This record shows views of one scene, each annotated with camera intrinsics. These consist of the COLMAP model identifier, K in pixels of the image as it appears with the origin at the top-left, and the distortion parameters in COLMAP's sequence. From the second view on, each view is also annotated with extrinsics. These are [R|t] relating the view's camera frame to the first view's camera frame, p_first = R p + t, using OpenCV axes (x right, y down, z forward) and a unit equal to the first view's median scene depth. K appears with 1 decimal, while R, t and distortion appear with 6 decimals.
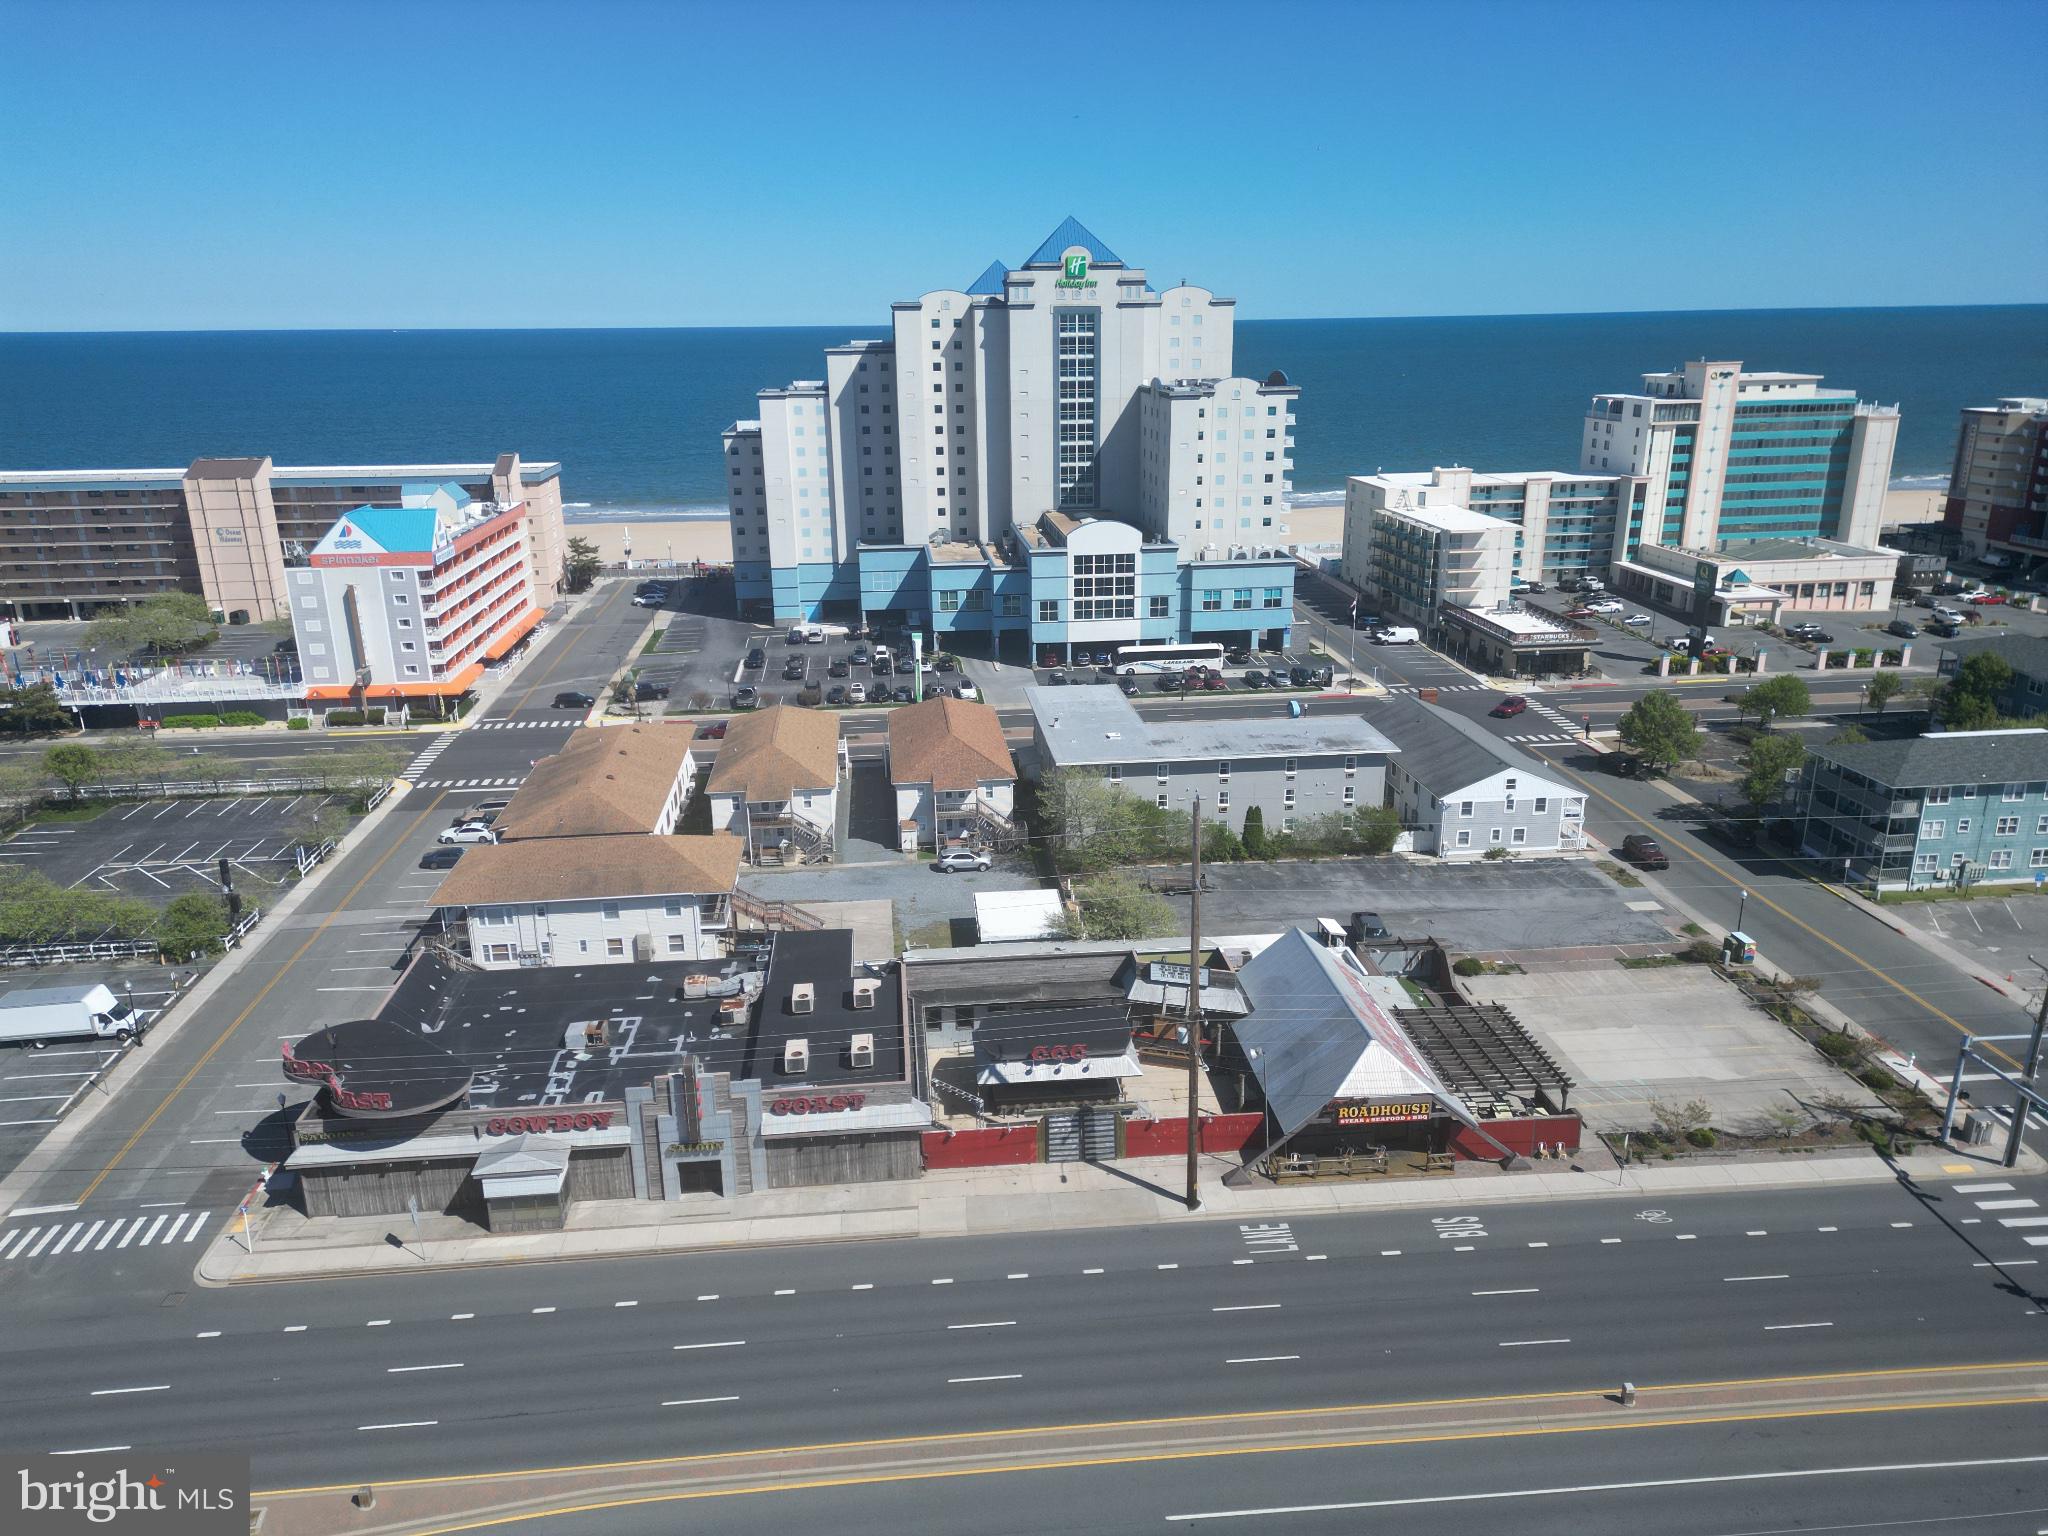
lens RADIAL K [[1426.9, 0, 1020.6], [0, 1426.9, 777.6], [0, 0, 1]] dist [0.078555, -0.067168]
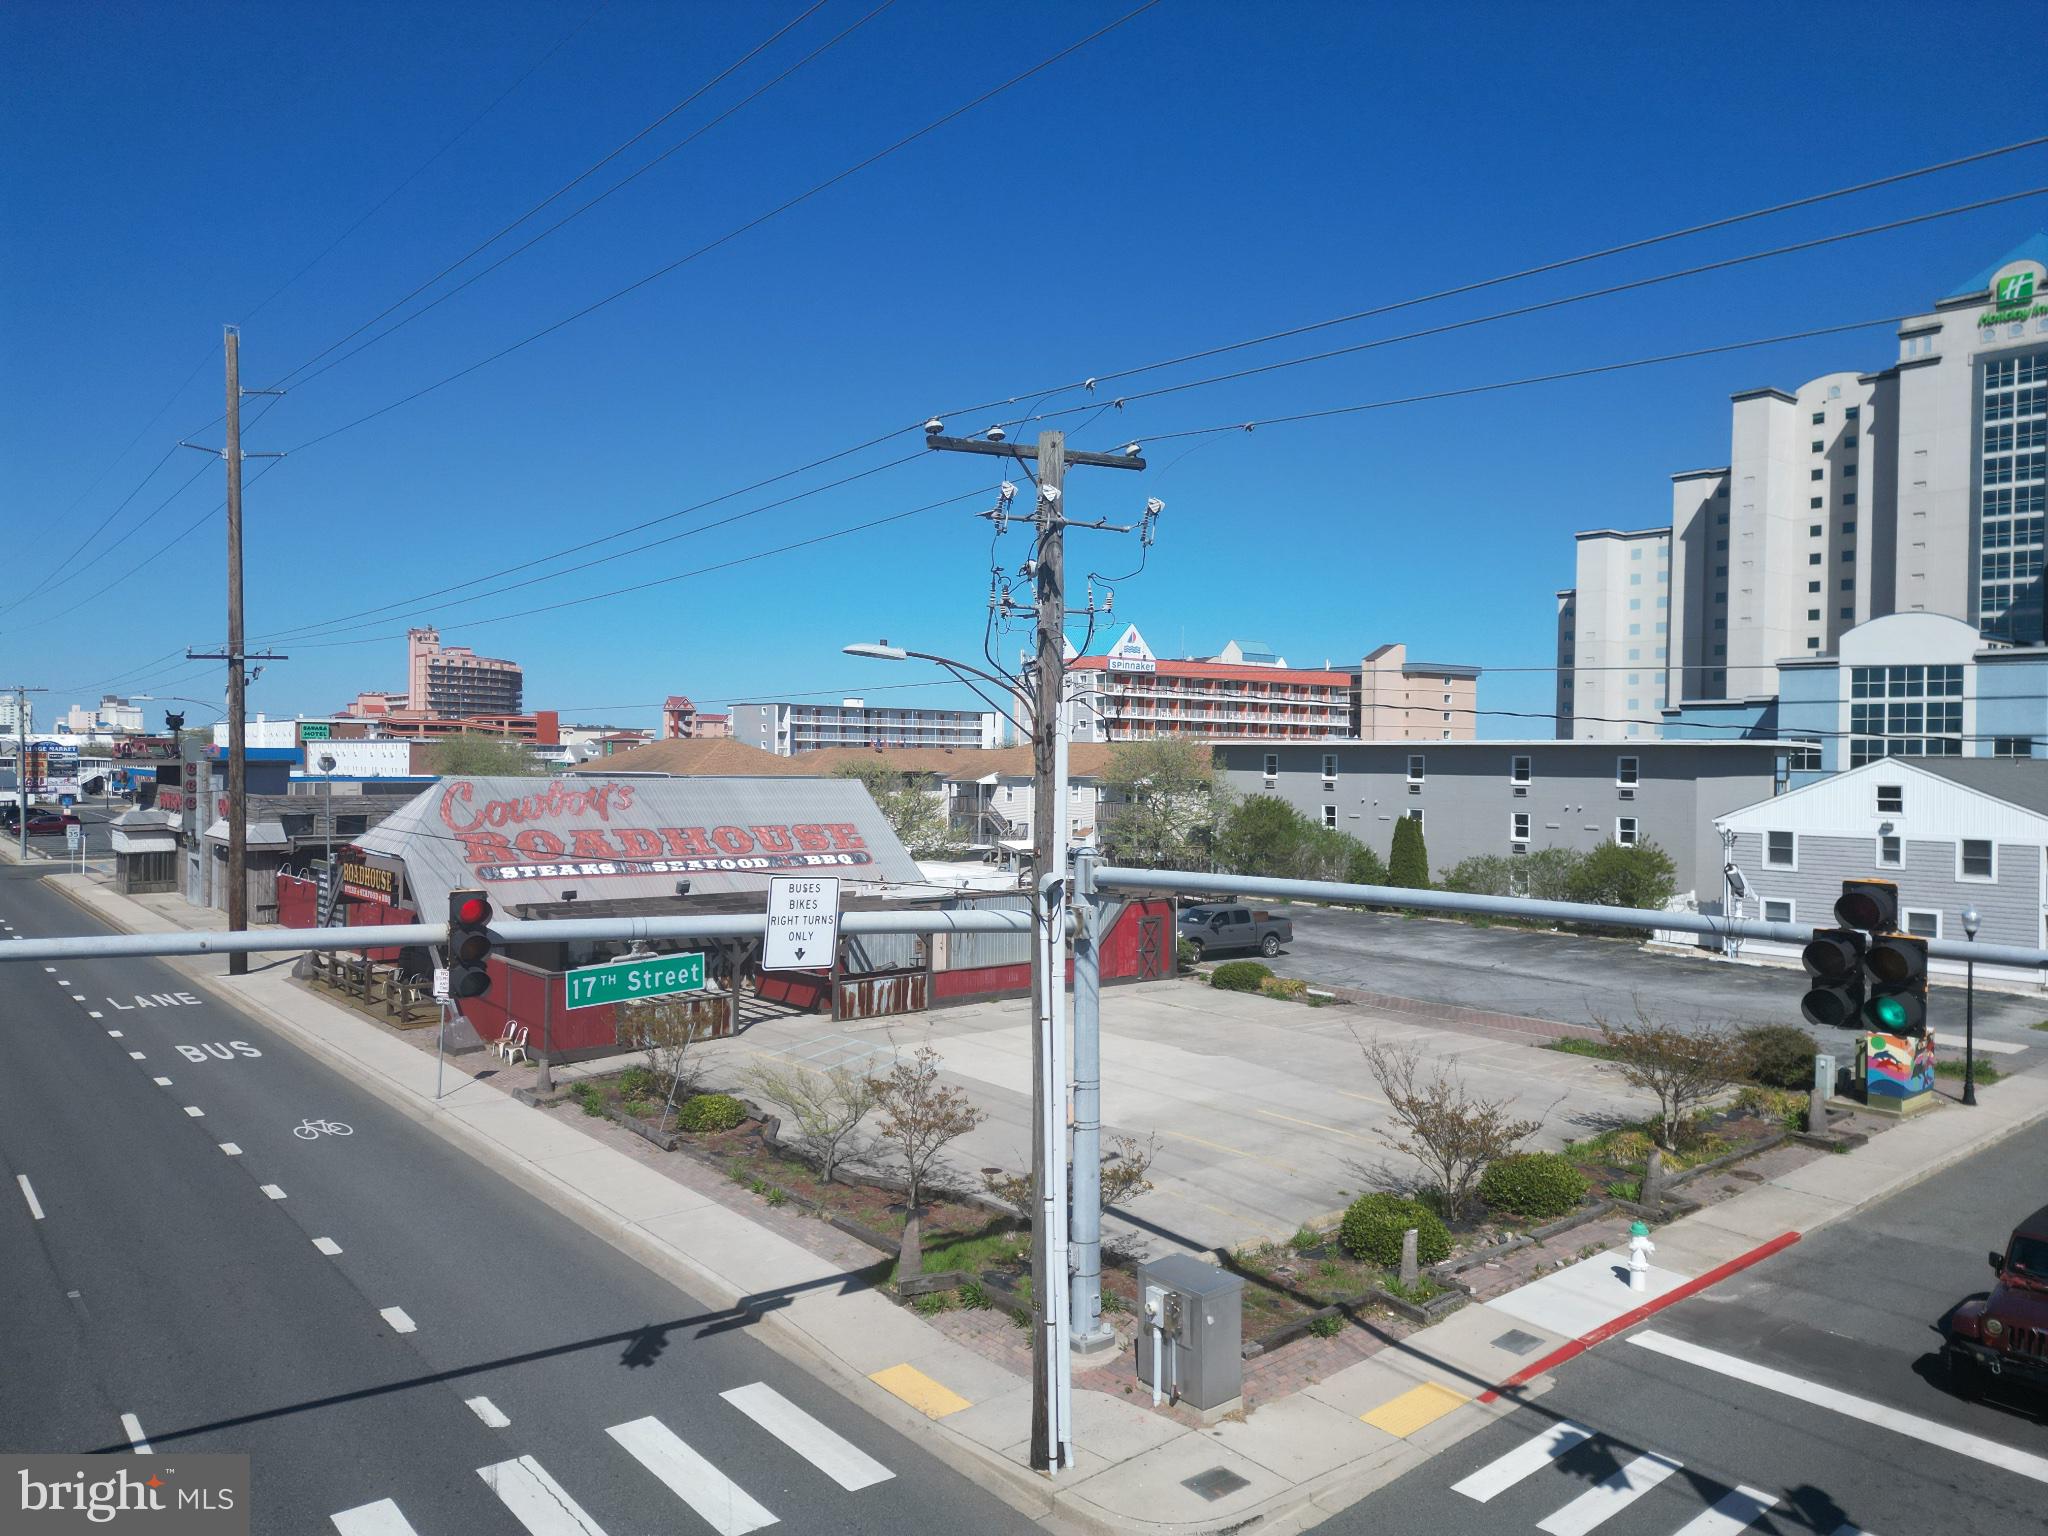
lens RADIAL K [[1426.9, 0, 1022.5], [0, 1426.9, 777.2], [0, 0, 1]] dist [0.078555, -0.067168]
pose [[0.566432, 0.029930, -0.823565, 0.410492], [-0.268059, 0.951688, -0.149780, 0.099096], [0.779294, 0.305604, 0.547089, 0.414176]]
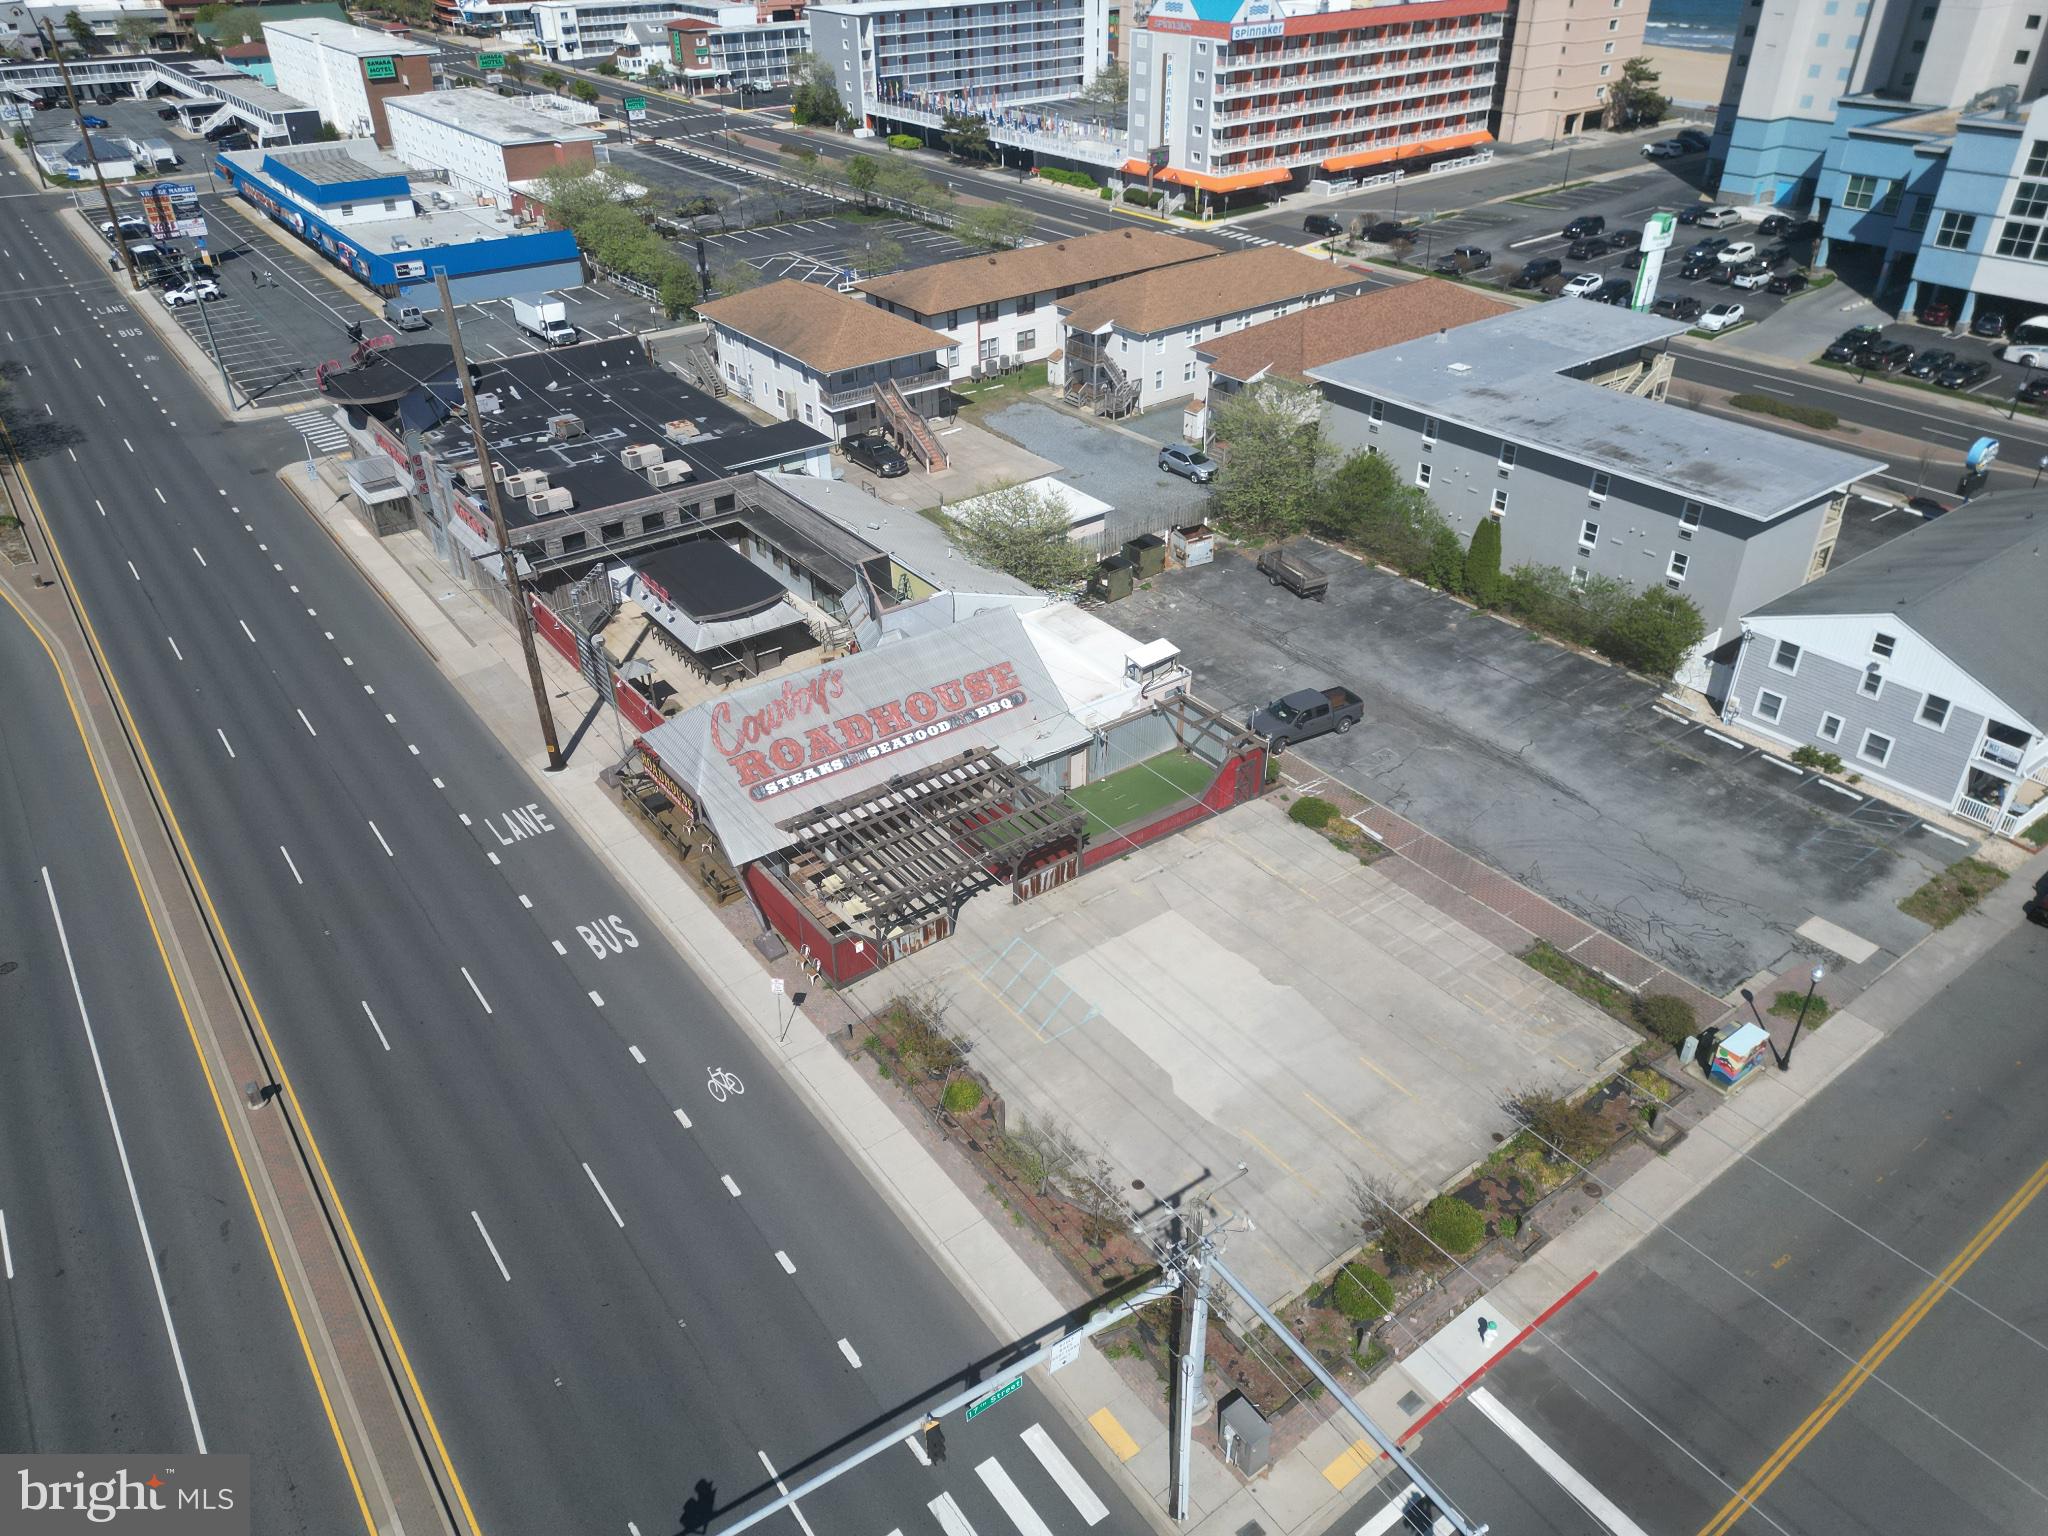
lens RADIAL K [[1426.9, 0, 1021.2], [0, 1426.9, 777.6], [0, 0, 1]] dist [0.078555, -0.067168]
pose [[0.518138, 0.467704, -0.716091, 0.426535], [-0.256620, 0.883679, 0.391480, -0.057466], [0.815891, -0.019077, 0.577890, 0.335088]]
